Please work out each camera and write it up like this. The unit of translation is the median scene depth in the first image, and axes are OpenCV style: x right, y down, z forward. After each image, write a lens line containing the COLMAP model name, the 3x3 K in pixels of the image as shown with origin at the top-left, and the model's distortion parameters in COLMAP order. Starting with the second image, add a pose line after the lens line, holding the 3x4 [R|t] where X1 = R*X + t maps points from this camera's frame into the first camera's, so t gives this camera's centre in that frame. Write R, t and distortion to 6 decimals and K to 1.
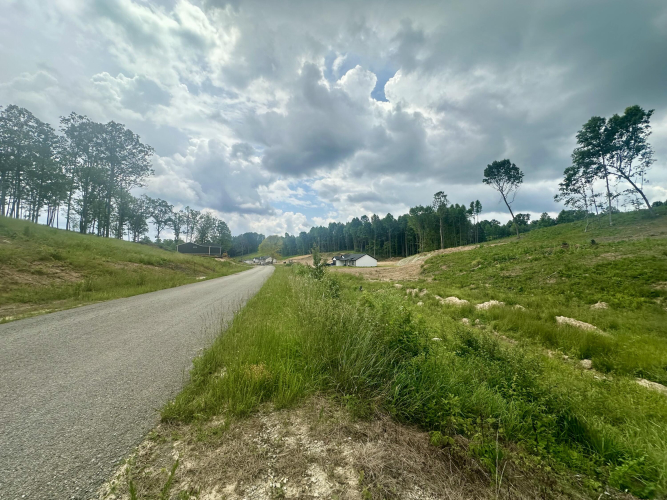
lens RADIAL K [[264.3, 0, 333.8], [0, 264.3, 251.5], [0, 0, 1]] dist [-0.002636, 0.000055]
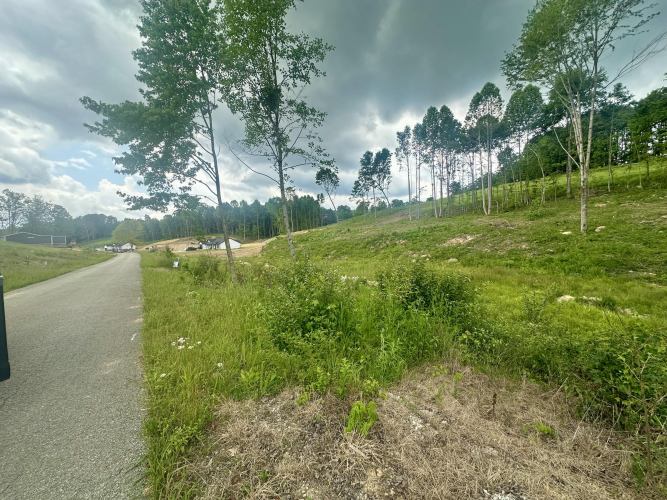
lens RADIAL K [[264.3, 0, 333.1], [0, 264.3, 249.5], [0, 0, 1]] dist [-0.002636, 0.000055]
pose [[0.906728, -0.053042, 0.418366, 0.033369], [0.023916, 0.996930, 0.074561, -0.012363], [-0.421036, -0.057601, 0.905213, -0.201700]]
